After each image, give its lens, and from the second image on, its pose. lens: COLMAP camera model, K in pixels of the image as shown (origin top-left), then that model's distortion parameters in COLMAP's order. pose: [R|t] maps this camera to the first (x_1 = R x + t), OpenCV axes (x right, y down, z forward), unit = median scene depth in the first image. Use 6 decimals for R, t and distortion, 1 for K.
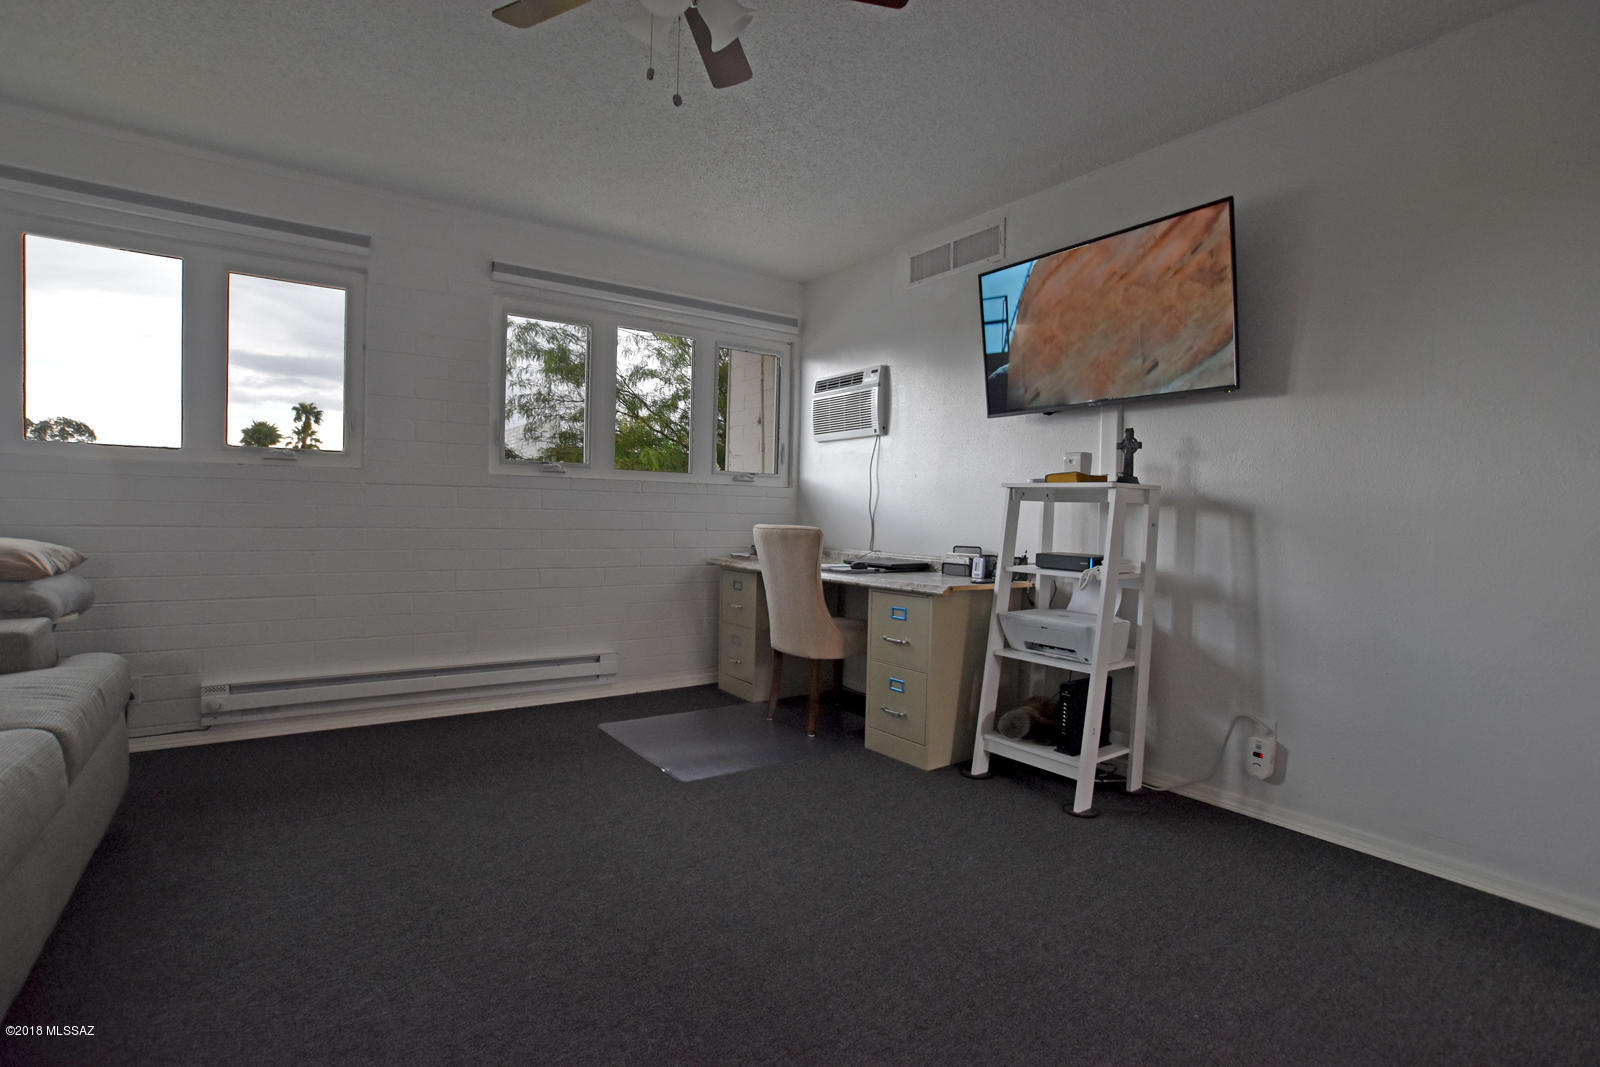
lens RADIAL K [[773.0, 0, 800.9], [0, 773.0, 537.9], [0, 0, 1]] dist [-0.070524, 0.033073]
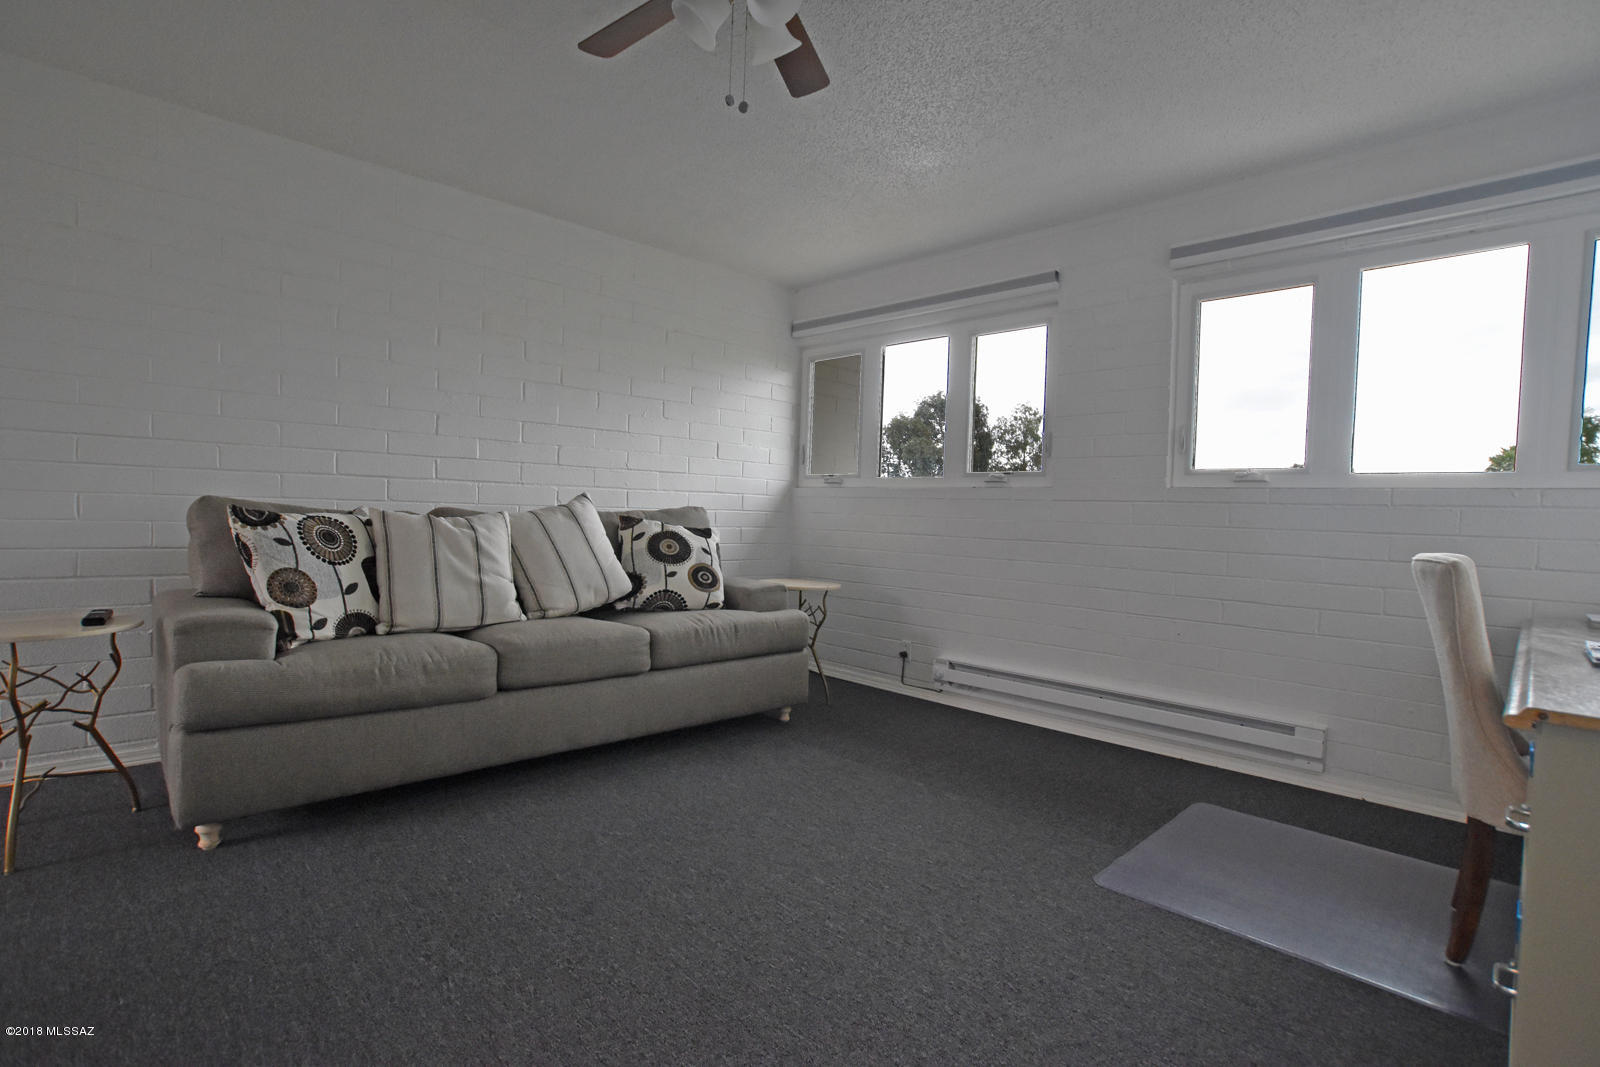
lens RADIAL K [[790.8, 0, 800.0], [0, 790.8, 533.5], [0, 0, 1]] dist [-0.000297, 0.015344]
pose [[0.183268, 0.011026, -0.983001, 0.455671], [-0.059226, 0.998245, 0.000155, -0.004552], [0.981277, 0.058191, 0.183599, 0.440156]]
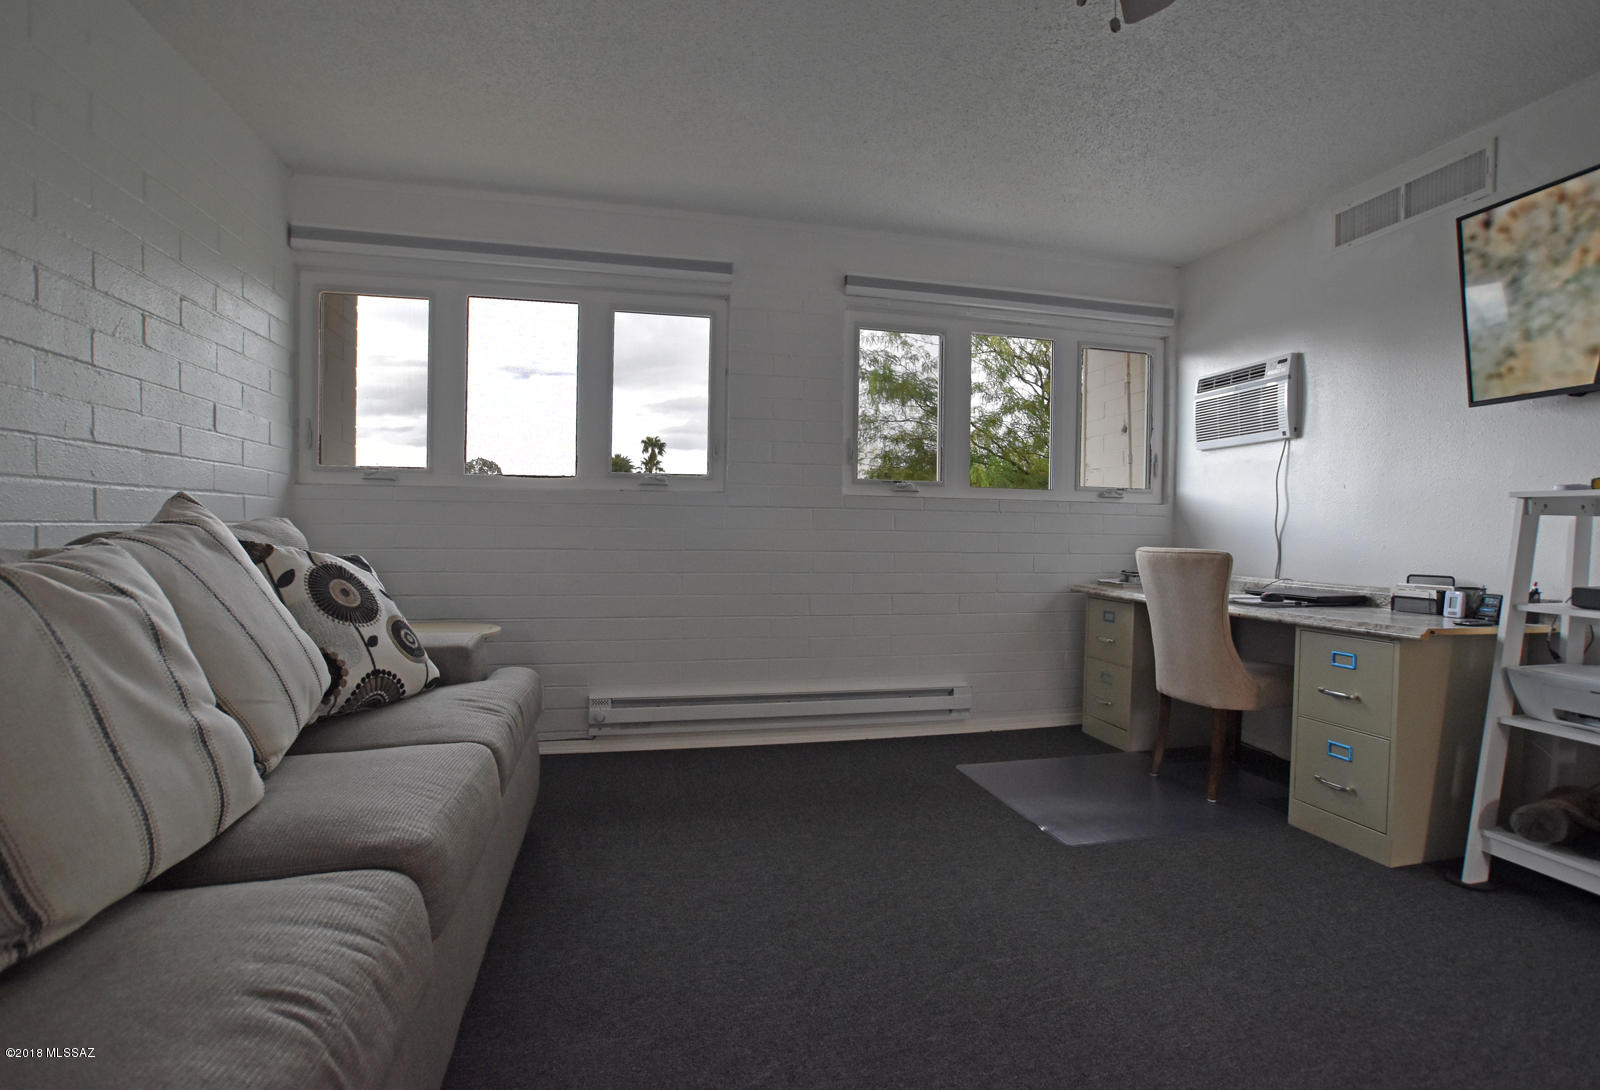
lens RADIAL K [[793.2, 0, 824.8], [0, 793.2, 550.1], [0, 0, 1]] dist [-0.071955, 0.041458]
pose [[0.933716, 0.000831, -0.358014, -0.075023], [-0.004724, 0.999939, -0.010002, -0.003808], [0.357983, 0.011030, 0.933663, 0.060345]]
